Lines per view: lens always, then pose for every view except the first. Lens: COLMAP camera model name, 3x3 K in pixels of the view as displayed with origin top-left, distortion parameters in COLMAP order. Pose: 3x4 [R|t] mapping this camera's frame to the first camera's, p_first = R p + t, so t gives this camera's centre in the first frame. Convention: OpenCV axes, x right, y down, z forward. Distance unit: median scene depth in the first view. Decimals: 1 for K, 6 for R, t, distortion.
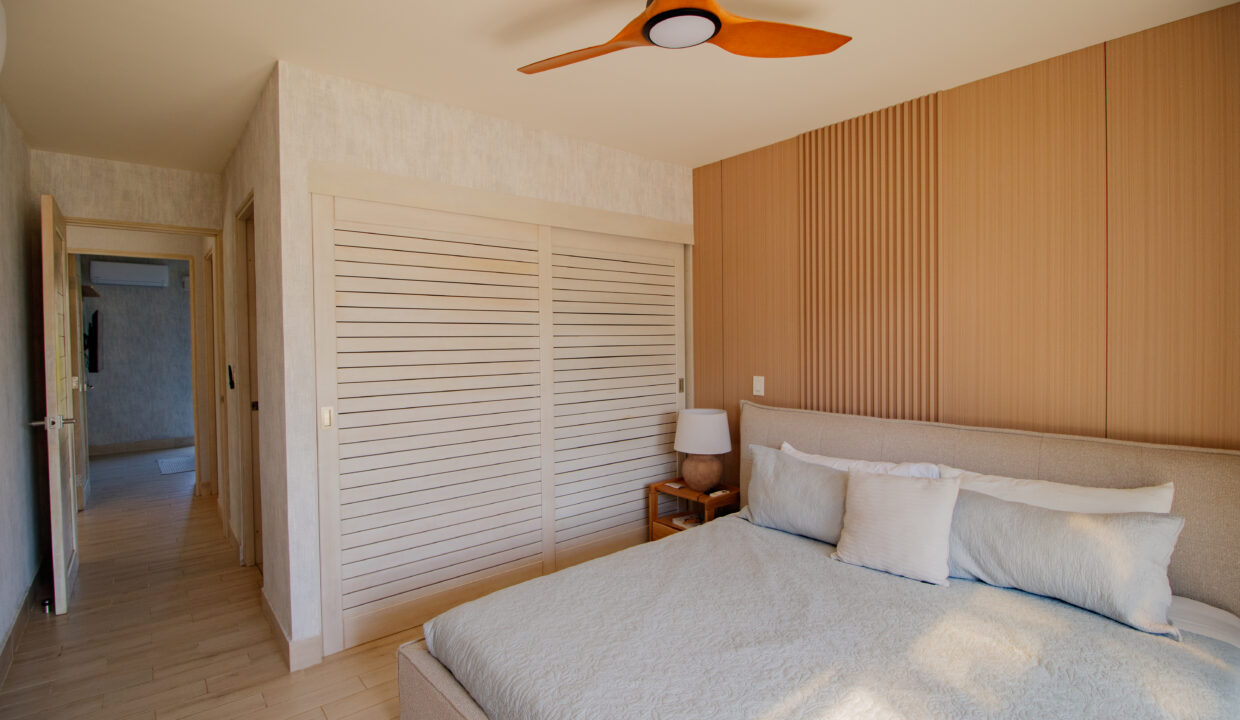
lens RADIAL K [[567.0, 0, 620.0], [0, 567.0, 360.0], [0, 0, 1]] dist [-0.000229, -0.000108]
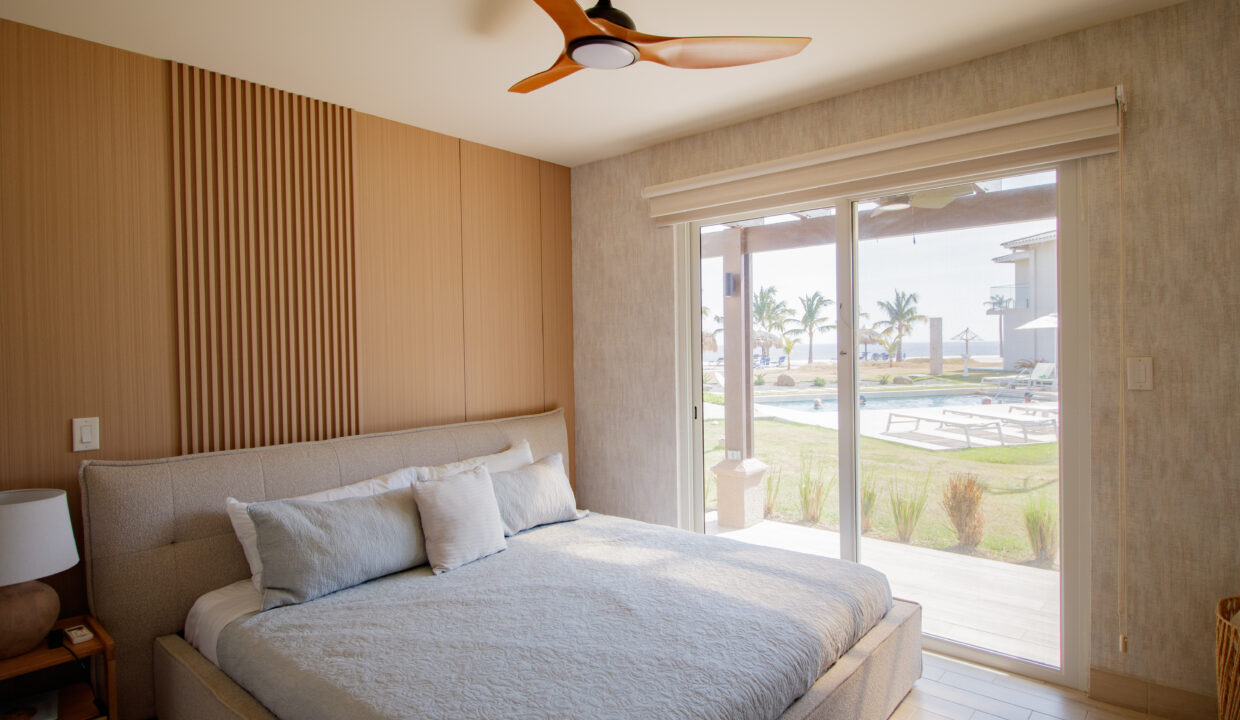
lens RADIAL K [[665.1, 0, 620.0], [0, 665.1, 360.0], [0, 0, 1]] dist [-0.022433, -0.002076]
pose [[-0.139549, -0.000993, 0.990215, -0.798284], [0.061621, 0.998053, 0.009685, -0.005922], [-0.988296, 0.062369, -0.139216, 0.842081]]
